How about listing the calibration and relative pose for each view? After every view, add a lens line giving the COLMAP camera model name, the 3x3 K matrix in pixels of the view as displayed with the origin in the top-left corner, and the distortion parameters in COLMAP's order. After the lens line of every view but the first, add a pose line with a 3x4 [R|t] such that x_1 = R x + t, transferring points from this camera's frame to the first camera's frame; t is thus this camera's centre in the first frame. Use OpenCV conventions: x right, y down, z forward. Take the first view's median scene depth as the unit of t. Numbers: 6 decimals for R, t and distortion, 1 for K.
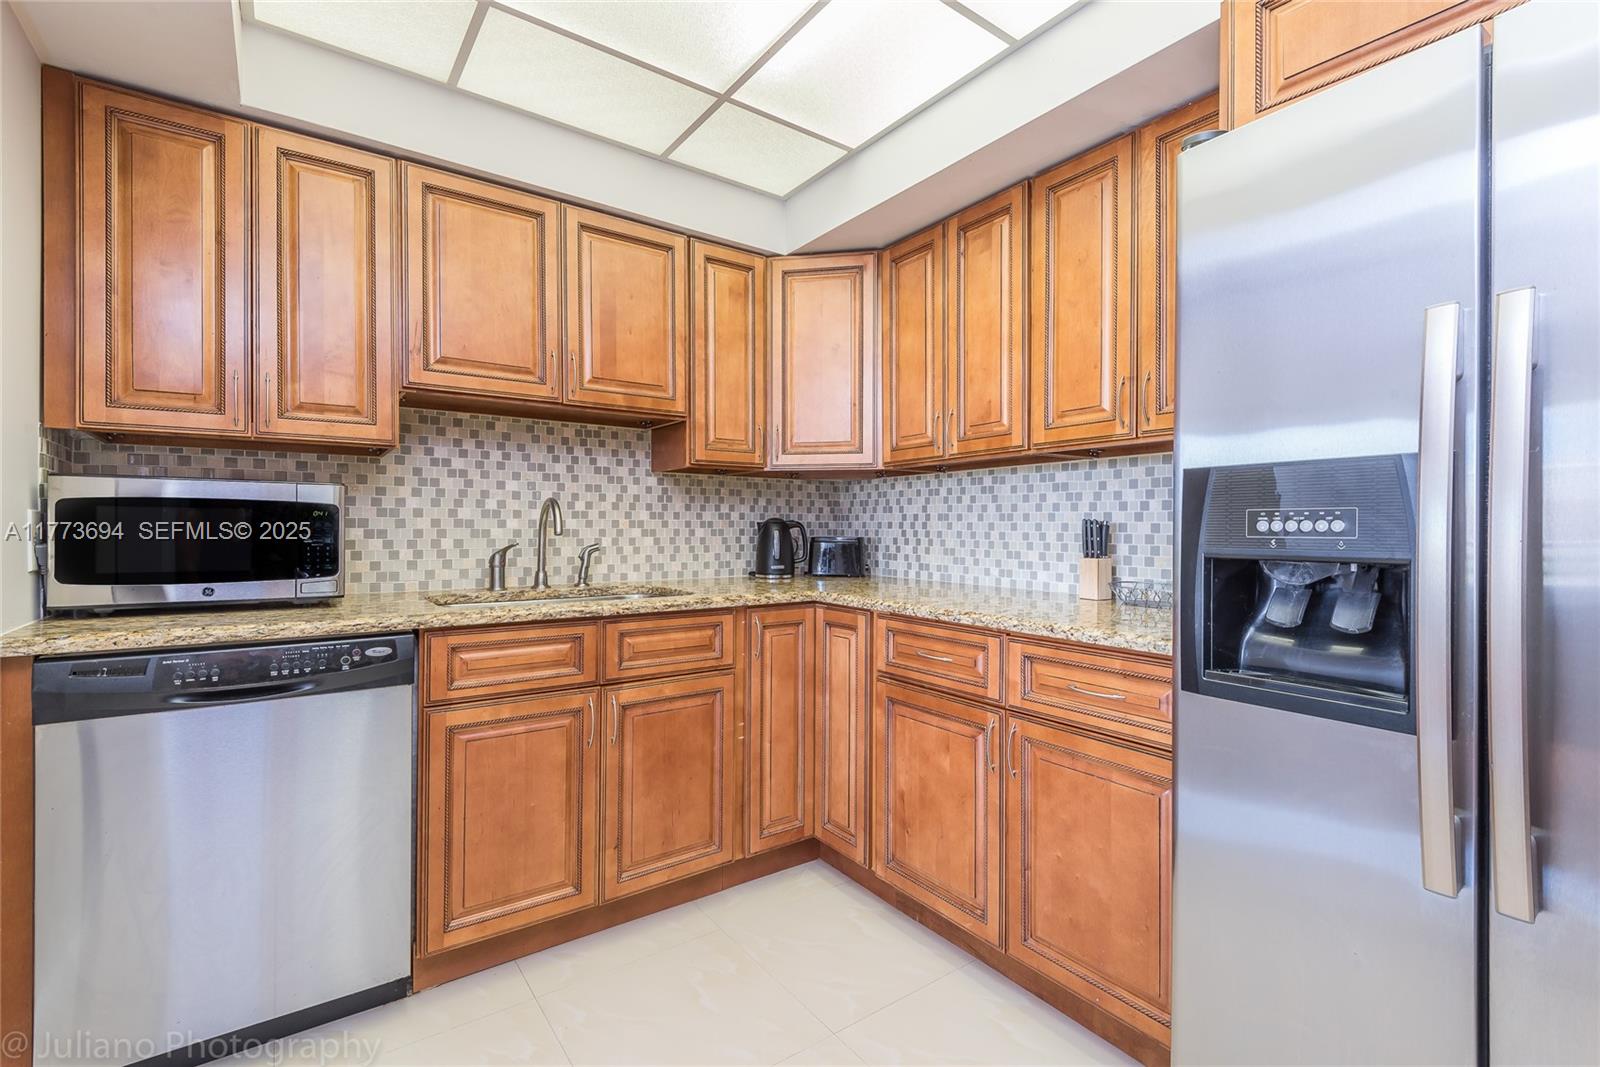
lens RADIAL K [[724.5, 0, 798.9], [0, 724.5, 531.1], [0, 0, 1]] dist [0.003497, -0.004359]
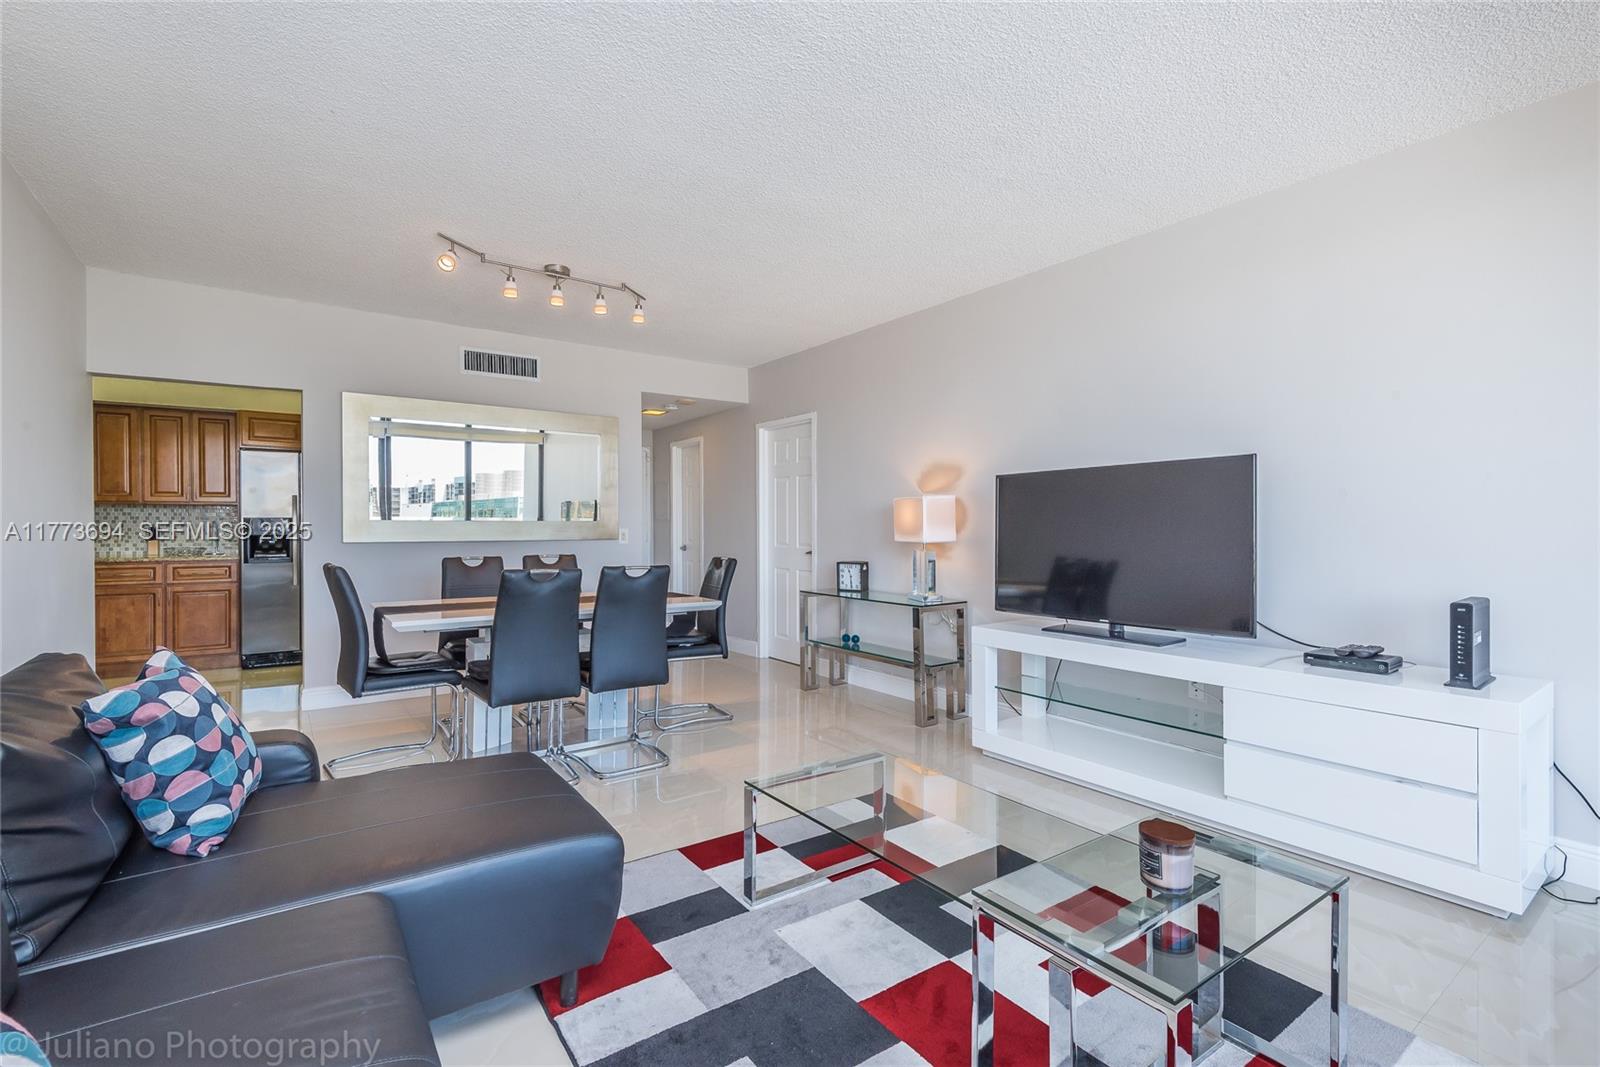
lens RADIAL K [[724.5, 0, 798.4], [0, 724.5, 534.4], [0, 0, 1]] dist [0.003497, -0.004359]
pose [[0.012200, -0.004724, 0.999914, -2.310808], [0.007394, 0.999962, 0.004634, 0.018242], [-0.999898, 0.007337, 0.012235, -1.489903]]
